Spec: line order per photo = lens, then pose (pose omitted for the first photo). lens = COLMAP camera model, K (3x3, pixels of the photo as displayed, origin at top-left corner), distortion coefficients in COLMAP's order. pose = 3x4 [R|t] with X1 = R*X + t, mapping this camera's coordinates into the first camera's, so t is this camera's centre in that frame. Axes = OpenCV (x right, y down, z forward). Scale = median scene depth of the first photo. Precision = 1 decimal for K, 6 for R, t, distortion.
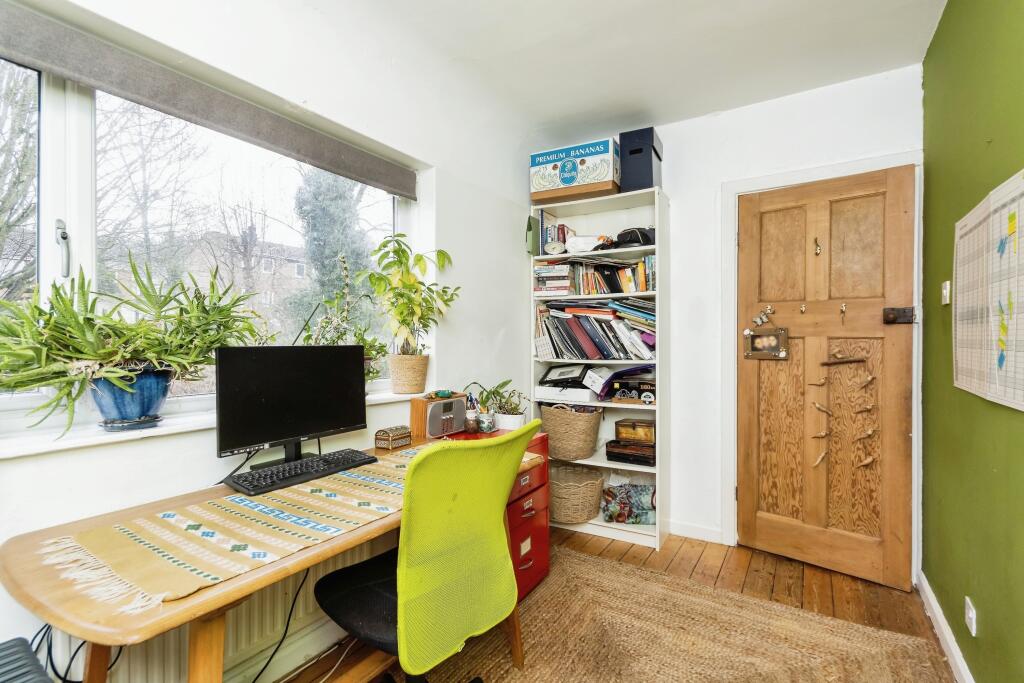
lens RADIAL K [[475.1, 0, 509.6], [0, 475.1, 340.7], [0, 0, 1]] dist [0.000045, 0.000086]
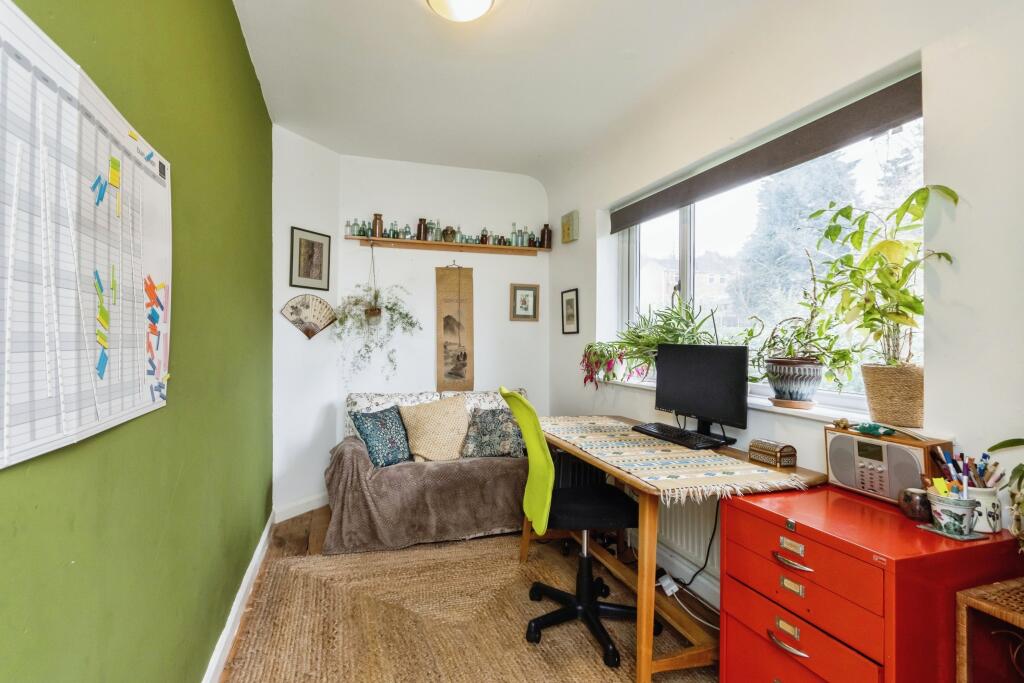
lens RADIAL K [[475.1, 0, 508.1], [0, 475.1, 338.6], [0, 0, 1]] dist [0.000045, 0.000086]
pose [[-0.614192, -0.011270, -0.789076, 0.898942], [-0.014030, 0.999896, -0.003360, 0.000443], [0.789032, 0.009007, -0.614286, 1.365969]]
